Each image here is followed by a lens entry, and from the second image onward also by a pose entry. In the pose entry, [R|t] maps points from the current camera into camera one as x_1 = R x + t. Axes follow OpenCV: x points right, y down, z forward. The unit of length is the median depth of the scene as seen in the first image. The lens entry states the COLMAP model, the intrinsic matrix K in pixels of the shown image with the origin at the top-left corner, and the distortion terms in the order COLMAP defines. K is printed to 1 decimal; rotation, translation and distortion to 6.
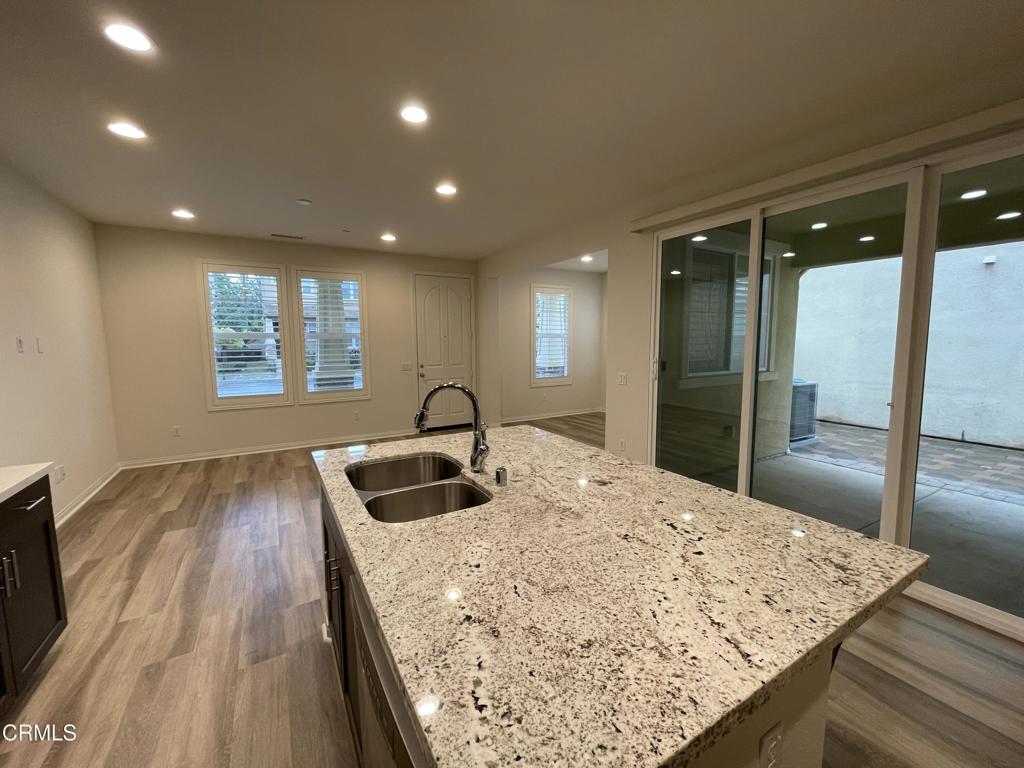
lens RADIAL K [[413.8, 0, 510.4], [0, 413.8, 381.7], [0, 0, 1]] dist [-0.003493, 0.000011]
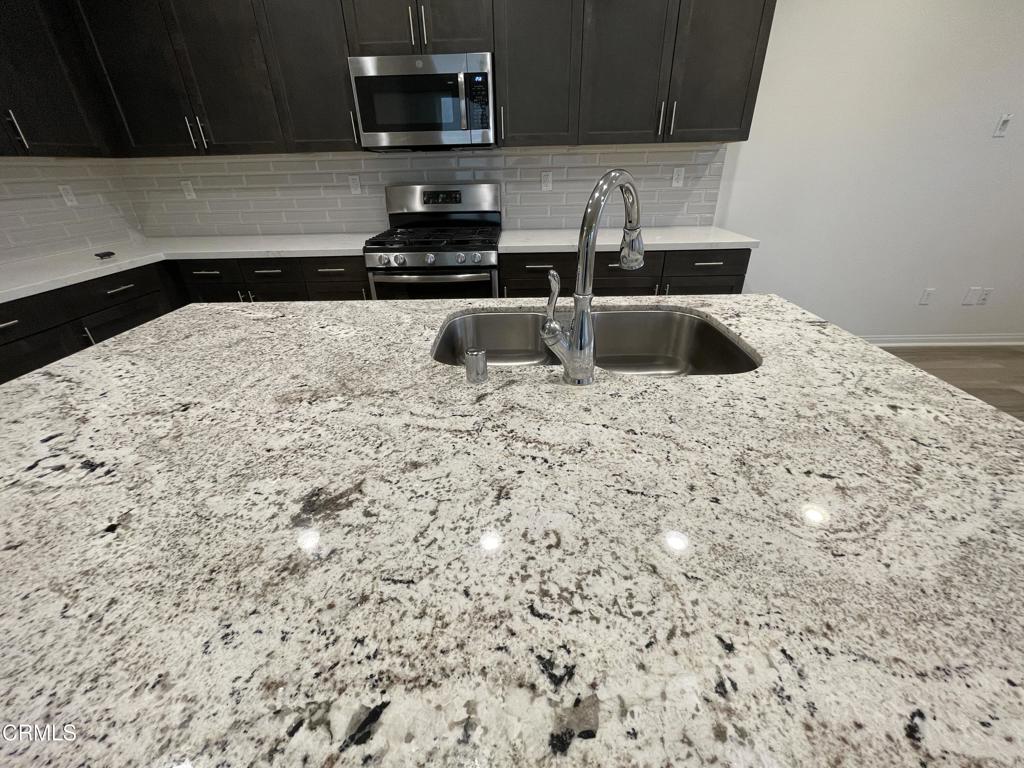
lens RADIAL K [[413.8, 0, 512.5], [0, 413.8, 382.8], [0, 0, 1]] dist [-0.003493, 0.000011]
pose [[-0.521671, 0.412370, -0.746867, 0.297501], [-0.062608, 0.854562, 0.515562, -0.020826], [0.850846, 0.315713, -0.419983, 1.052377]]
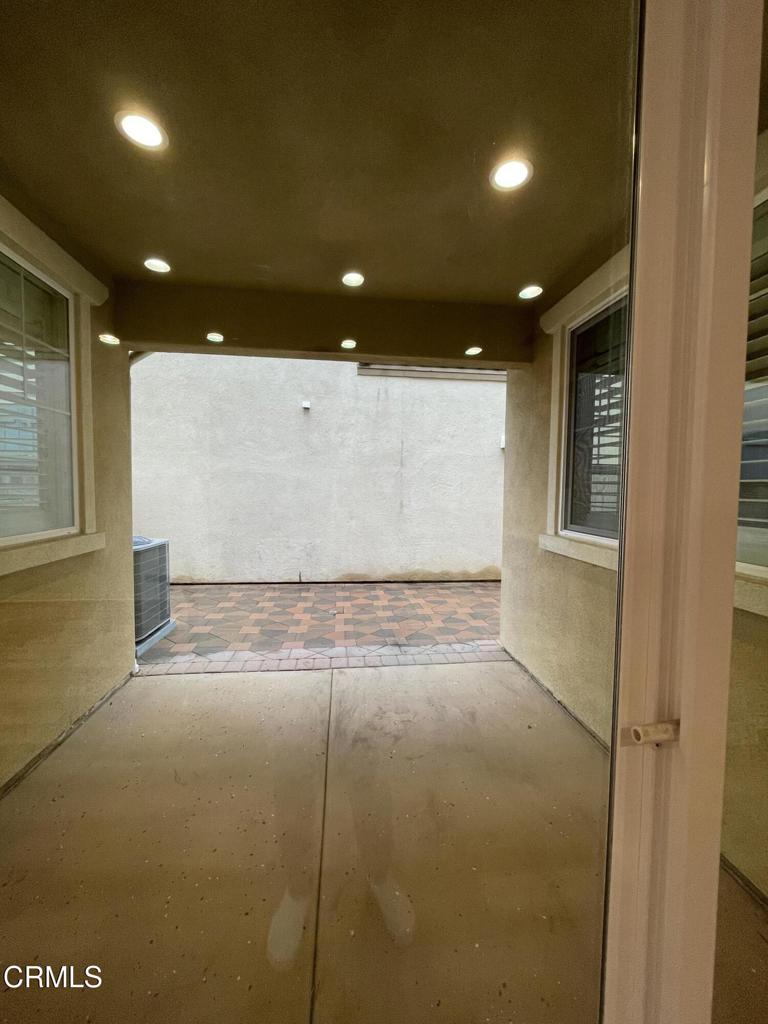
lens RADIAL K [[413.8, 0, 387.0], [0, 413.8, 511.6], [0, 0, 1]] dist [-0.003493, 0.000011]
pose [[0.397085, -0.041413, 0.916847, 0.875027], [0.075854, 0.997045, 0.012184, -0.082104], [-0.914642, 0.064708, 0.399053, 1.299589]]
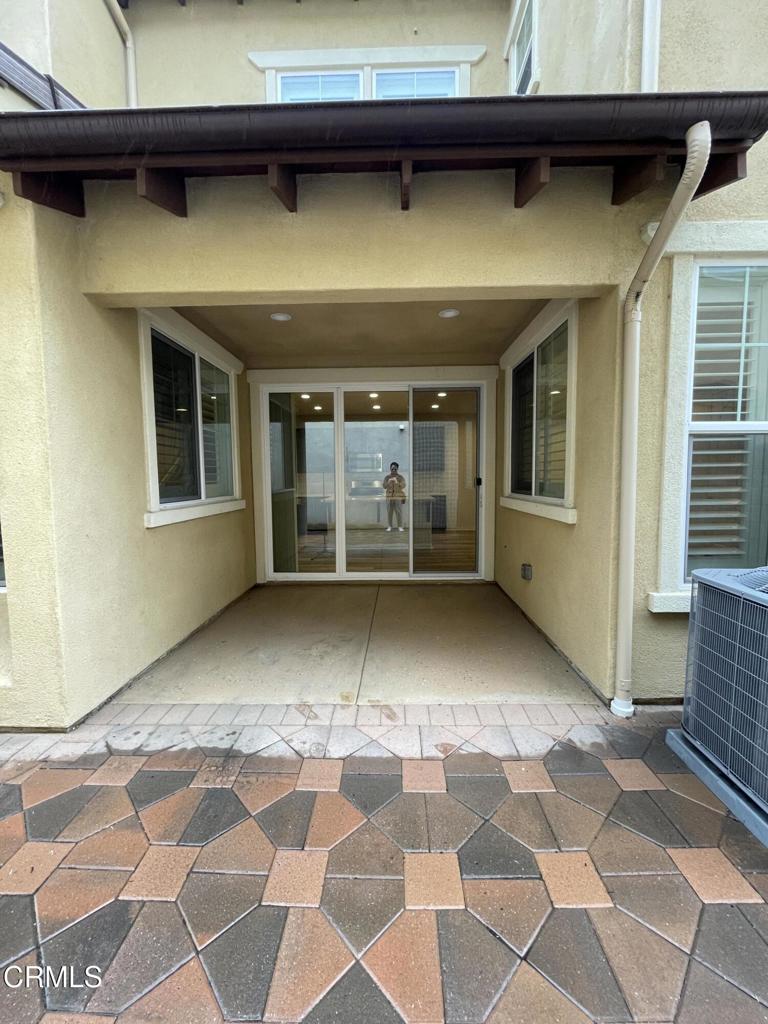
lens RADIAL K [[413.8, 0, 385.2], [0, 413.8, 513.2], [0, 0, 1]] dist [-0.003493, 0.000011]
pose [[-0.523879, 0.088500, -0.847183, 3.371770], [-0.070225, 0.986715, 0.146502, -0.221316], [0.848893, 0.136243, -0.510704, 2.920224]]
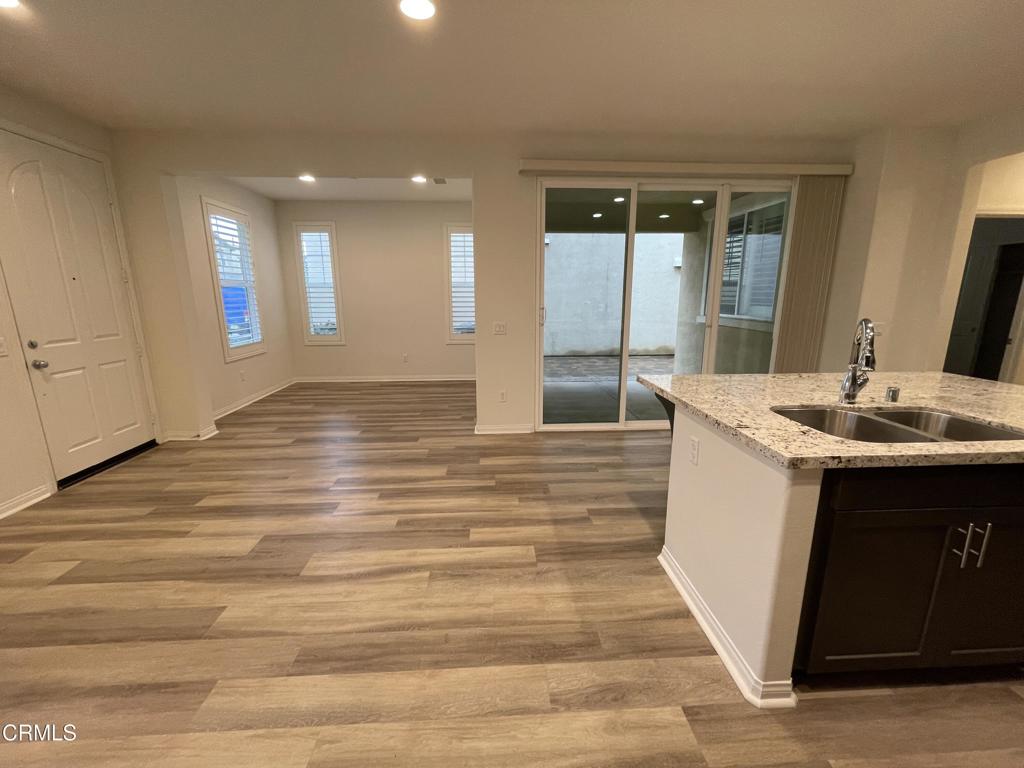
lens RADIAL K [[413.8, 0, 510.7], [0, 413.8, 382.4], [0, 0, 1]] dist [-0.003493, 0.000011]
pose [[0.458004, -0.182118, 0.870095, -1.264090], [0.091039, 0.983252, 0.157881, -0.071866], [-0.884276, 0.006902, 0.466913, 1.168411]]
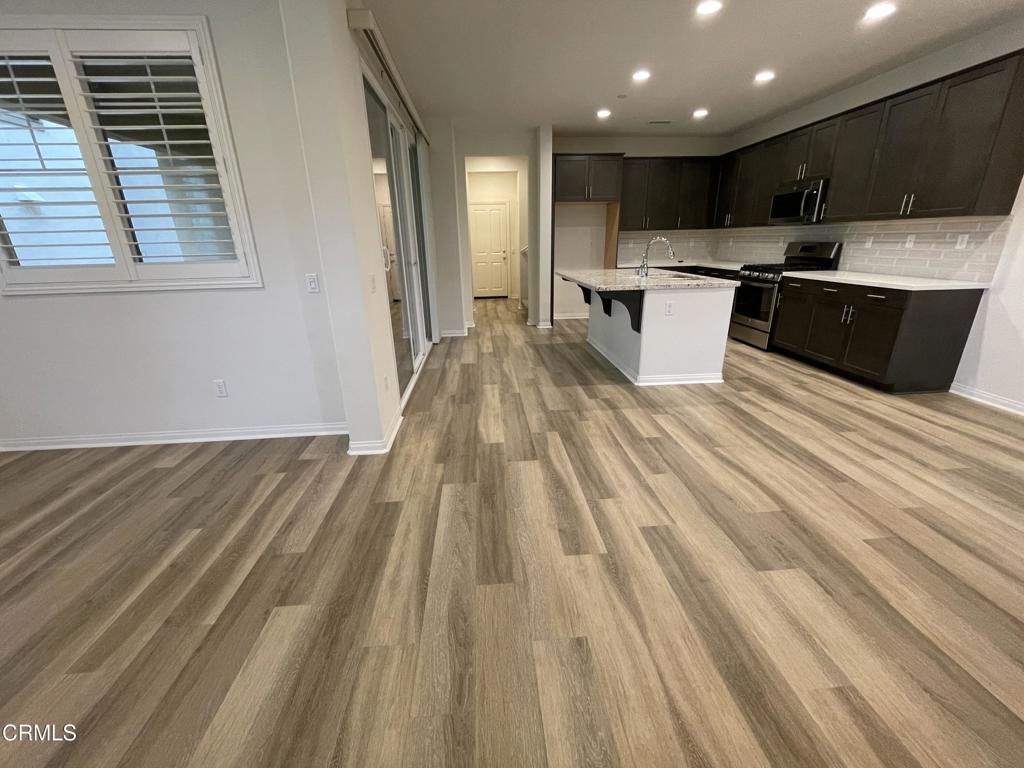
lens RADIAL K [[413.8, 0, 510.9], [0, 413.8, 382.4], [0, 0, 1]] dist [-0.003493, 0.000011]
pose [[-0.898193, -0.118365, 0.423366, -0.431130], [0.072123, 0.910341, 0.407527, -0.240591], [-0.433644, 0.396572, -0.809125, 3.246362]]
